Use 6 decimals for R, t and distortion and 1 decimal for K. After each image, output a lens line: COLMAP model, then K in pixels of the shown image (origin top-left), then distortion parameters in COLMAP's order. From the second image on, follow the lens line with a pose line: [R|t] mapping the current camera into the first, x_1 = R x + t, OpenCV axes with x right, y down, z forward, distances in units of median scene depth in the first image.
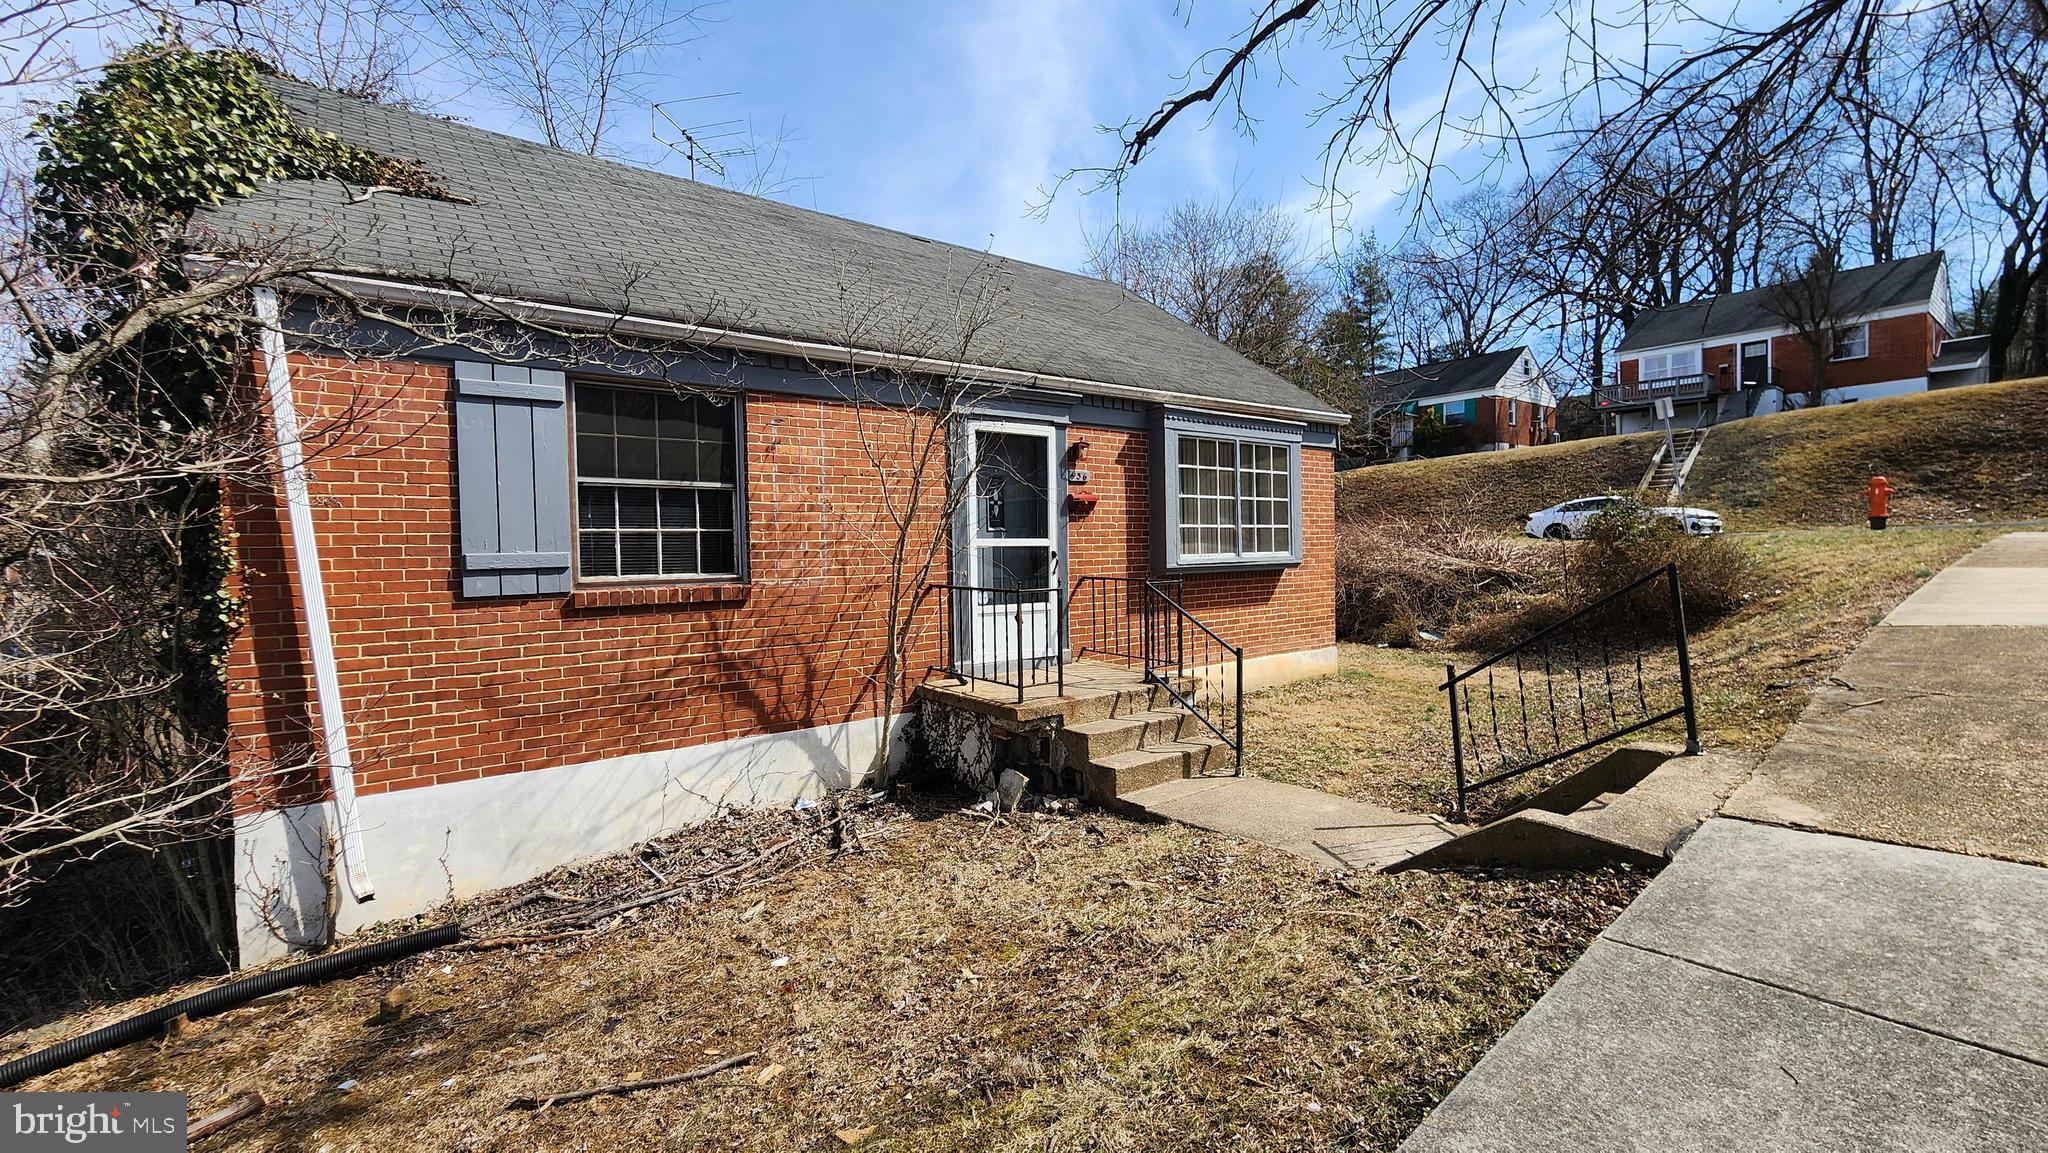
lens RADIAL K [[845.8, 0, 1020.7], [0, 845.8, 577.6], [0, 0, 1]] dist [-0.000672, 0.000573]
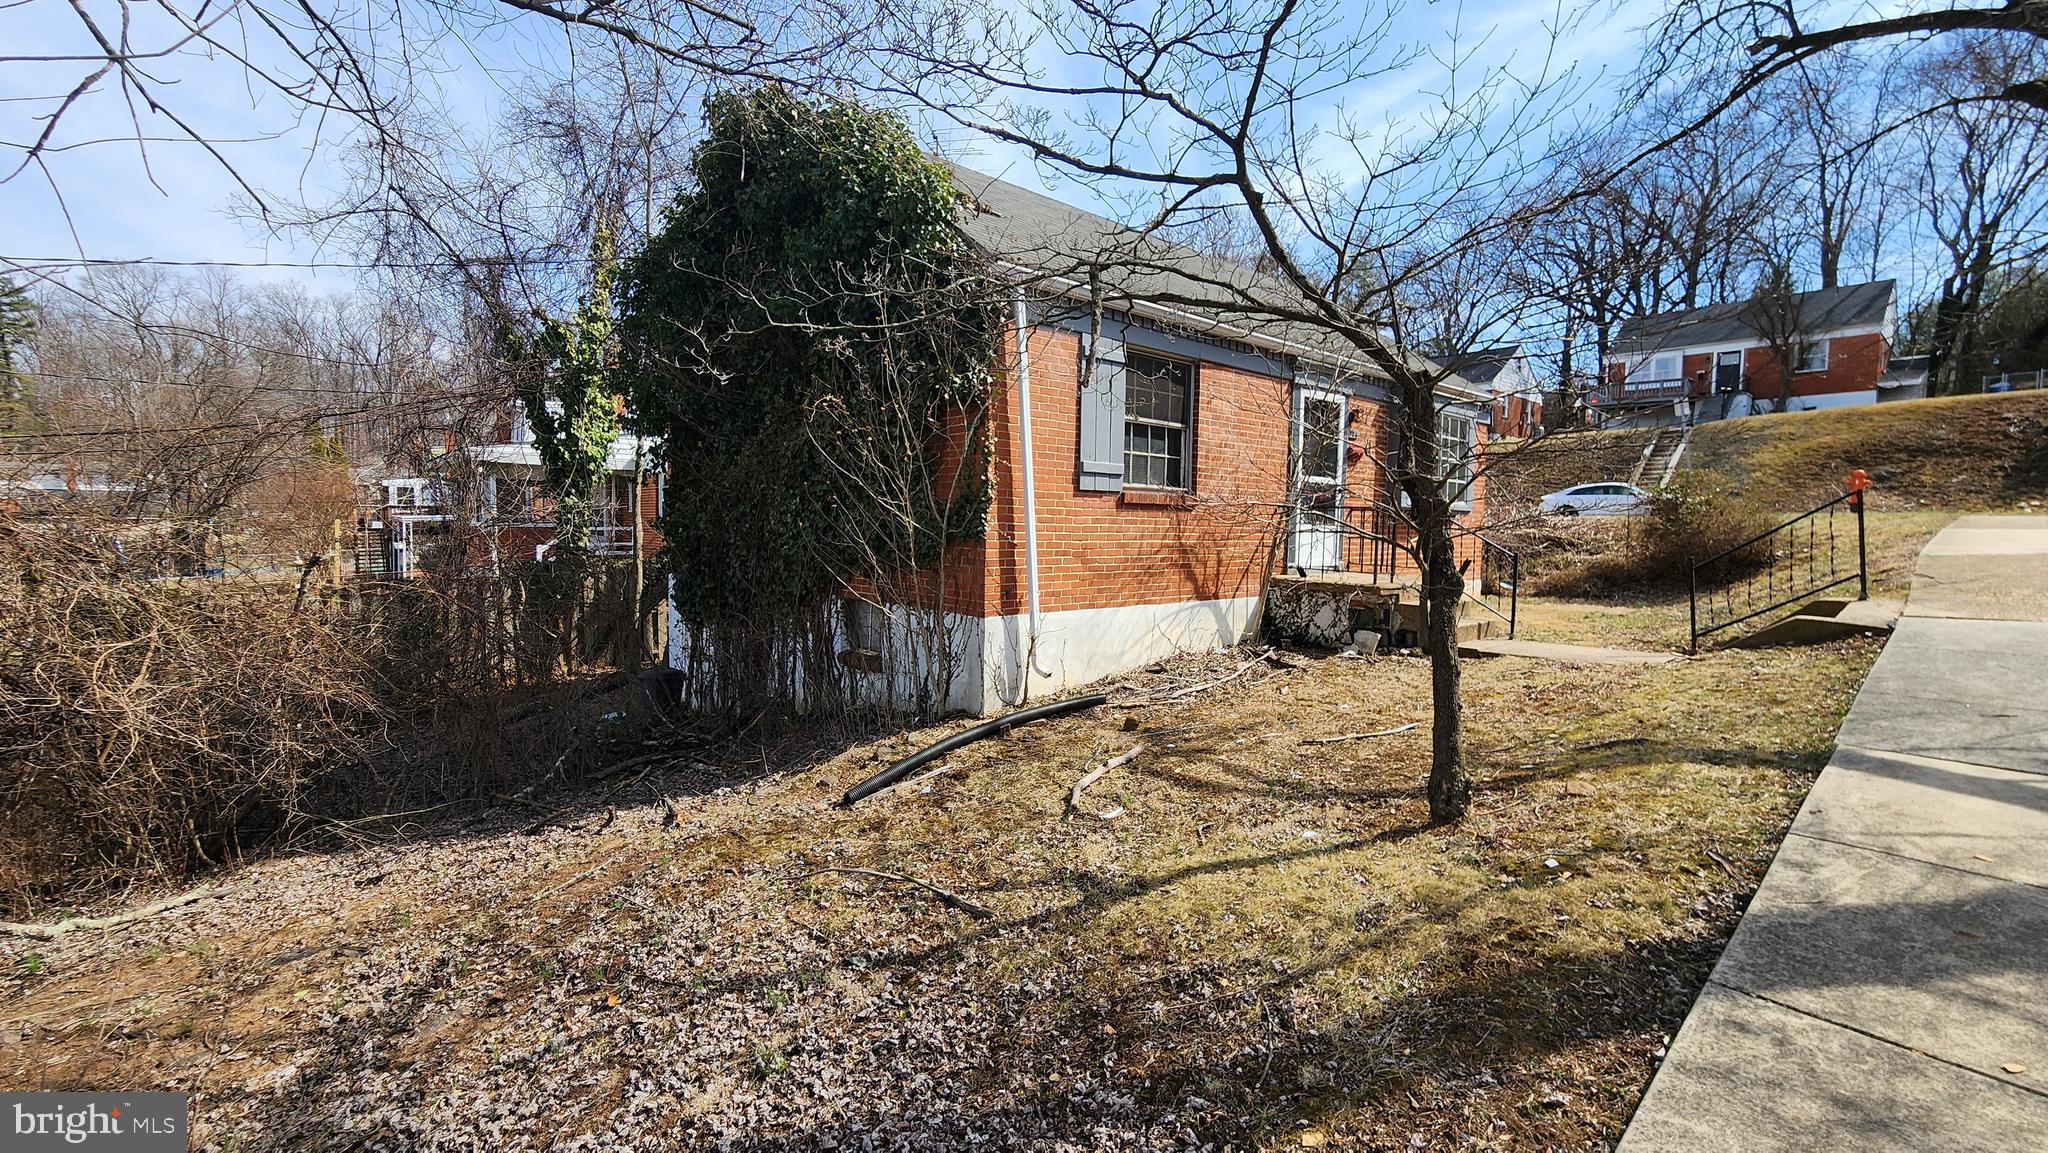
lens RADIAL K [[845.8, 0, 1027.3], [0, 845.8, 573.2], [0, 0, 1]] dist [-0.000672, 0.000573]
pose [[0.997787, 0.033566, 0.057396, -0.264481], [-0.035009, 0.999091, 0.024325, 0.044352], [-0.056527, -0.026281, 0.998055, -0.164026]]
